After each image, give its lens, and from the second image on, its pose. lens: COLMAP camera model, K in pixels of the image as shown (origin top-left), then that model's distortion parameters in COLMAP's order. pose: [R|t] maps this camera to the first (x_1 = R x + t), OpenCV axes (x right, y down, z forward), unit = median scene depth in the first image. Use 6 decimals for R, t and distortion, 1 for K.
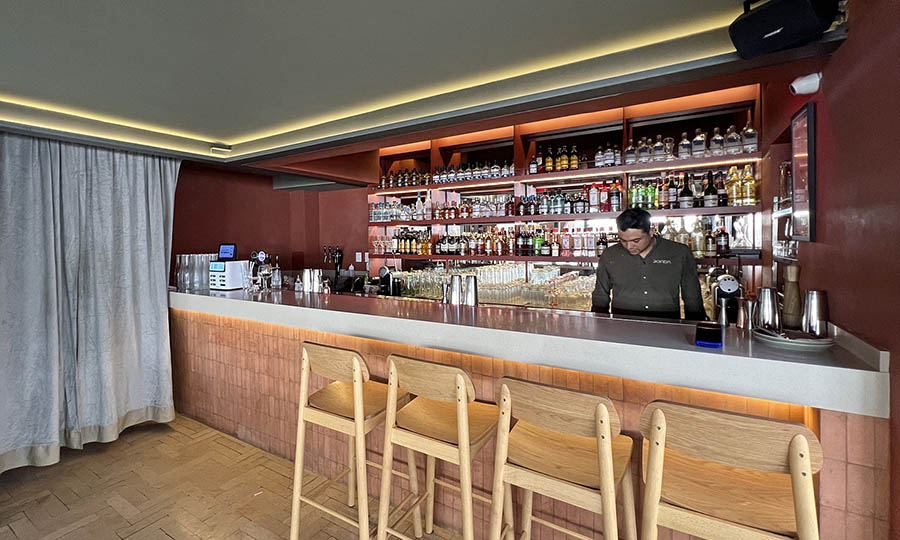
lens RADIAL K [[431.0, 0, 410.4], [0, 431.0, 250.5], [0, 0, 1]] dist [-0.012930, 0.000800]
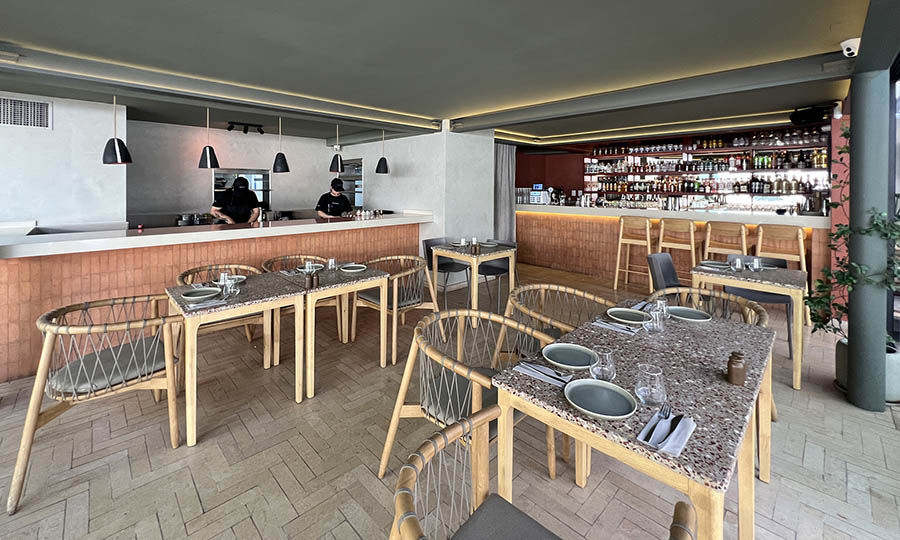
lens RADIAL K [[362.7, 0, 446.0], [0, 362.7, 189.1], [0, 0, 1]] dist [-0.000315, -0.000102]
pose [[0.971320, 0.017911, -0.237102, -0.393789], [-0.021471, 0.999692, -0.012440, 0.041258], [0.236806, 0.017174, 0.971405, -0.804559]]
